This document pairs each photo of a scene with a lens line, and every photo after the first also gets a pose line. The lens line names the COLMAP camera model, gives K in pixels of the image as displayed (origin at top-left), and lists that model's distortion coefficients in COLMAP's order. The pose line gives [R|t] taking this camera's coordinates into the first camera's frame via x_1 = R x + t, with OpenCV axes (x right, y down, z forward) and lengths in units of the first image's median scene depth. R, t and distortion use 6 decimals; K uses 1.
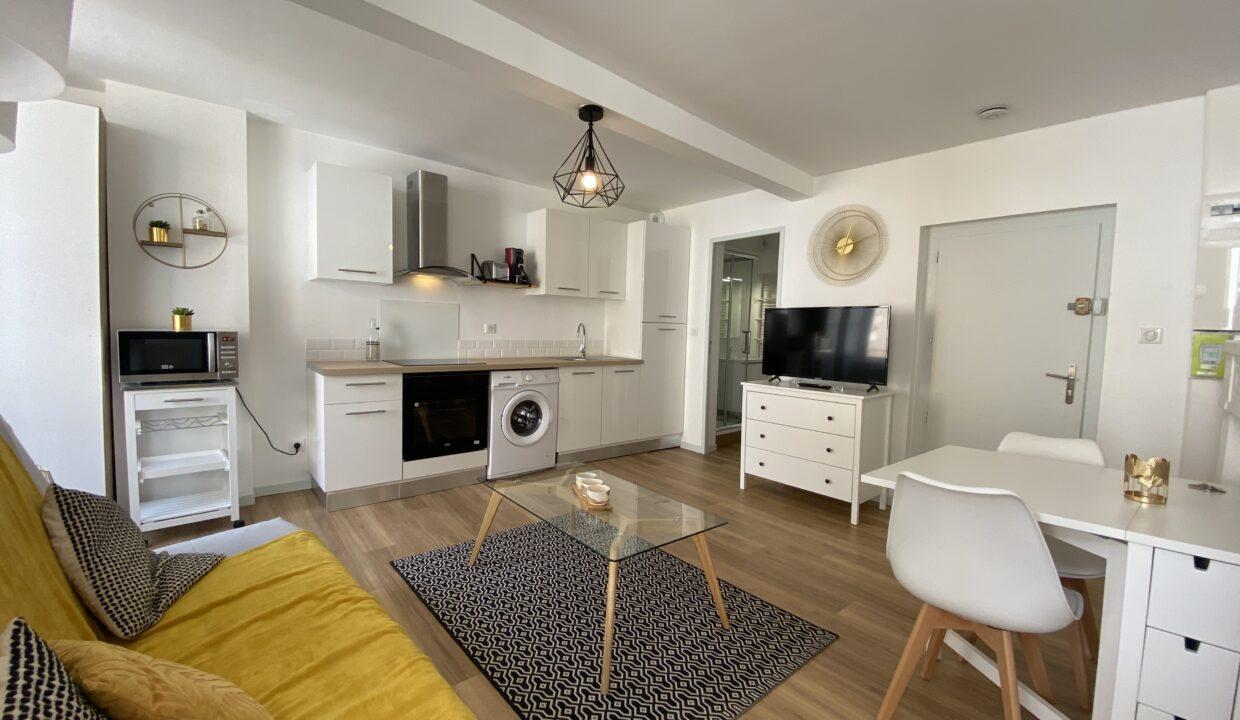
lens RADIAL K [[495.7, 0, 616.5], [0, 495.7, 360.0], [0, 0, 1]] dist [0.031841, -0.026215]
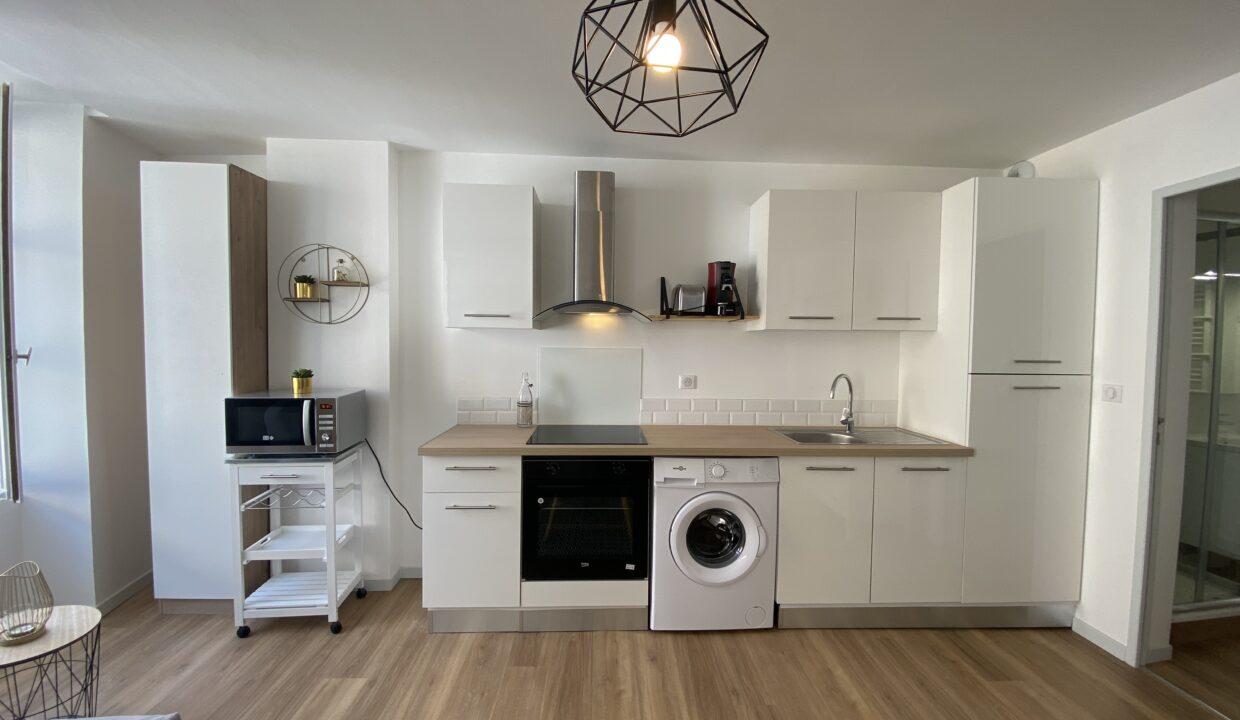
lens RADIAL K [[495.7, 0, 616.5], [0, 495.7, 360.0], [0, 0, 1]] dist [0.031841, -0.026215]
pose [[0.794003, 0.003587, -0.607903, 0.094104], [-0.030015, 0.998994, -0.033309, -0.078715], [0.607172, 0.044693, 0.793312, 0.457812]]
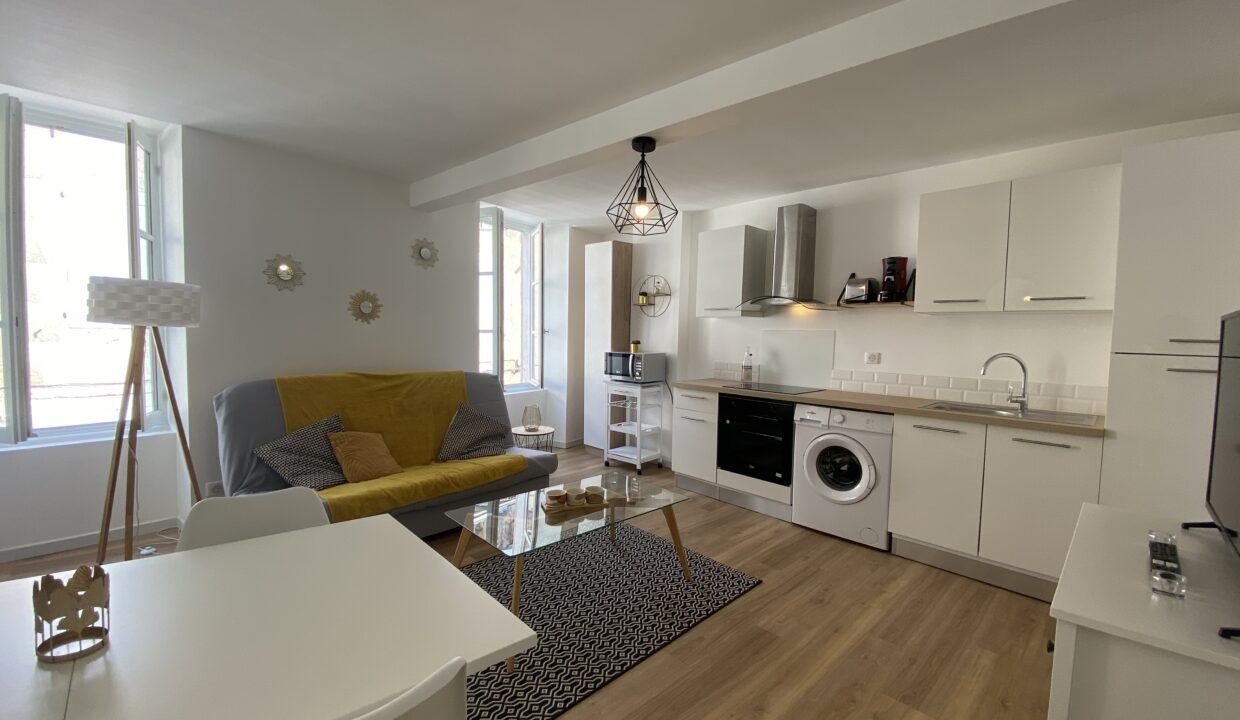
lens RADIAL K [[495.7, 0, 616.5], [0, 495.7, 360.0], [0, 0, 1]] dist [0.031841, -0.026215]
pose [[0.066213, 0.025186, -0.997488, 0.638347], [-0.087325, 0.995992, 0.019352, -0.045114], [0.993977, 0.085825, 0.068147, 0.597145]]
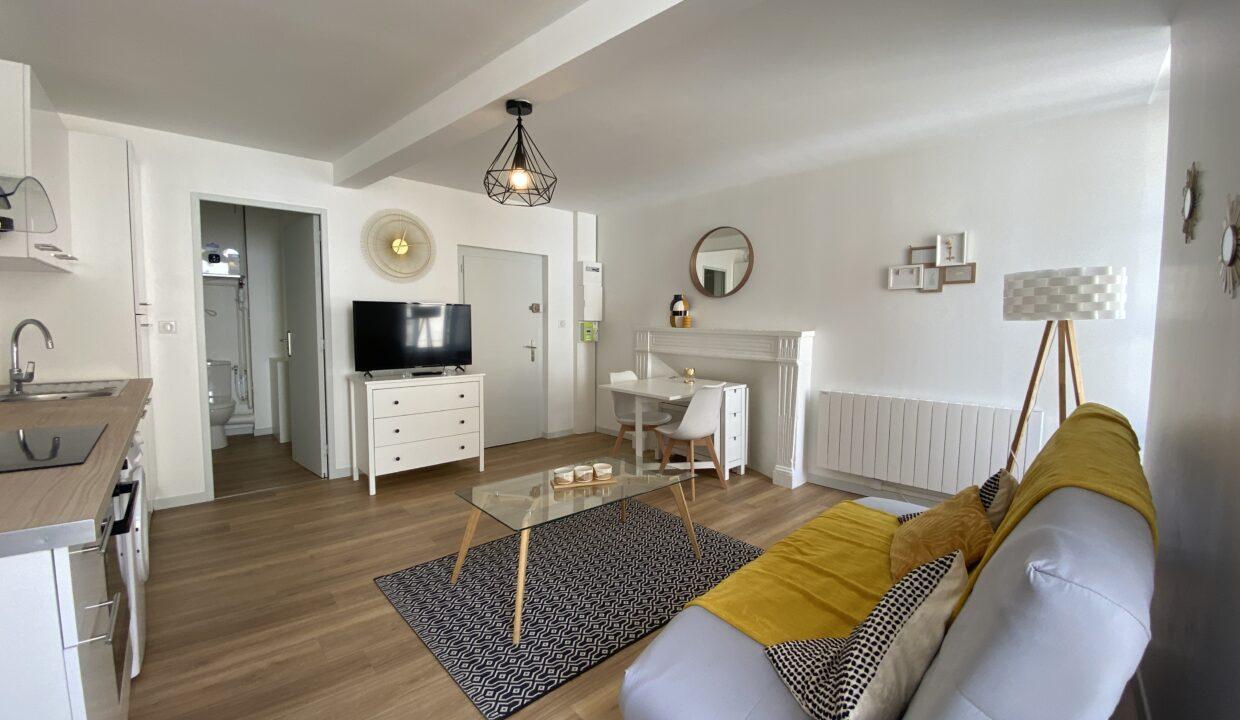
lens RADIAL K [[495.7, 0, 616.5], [0, 495.7, 360.0], [0, 0, 1]] dist [0.031841, -0.026215]
pose [[-0.020968, -0.101509, 0.994614, -0.691837], [0.055313, 0.993191, 0.102530, -0.066217], [-0.998249, 0.057165, -0.015211, 0.559121]]
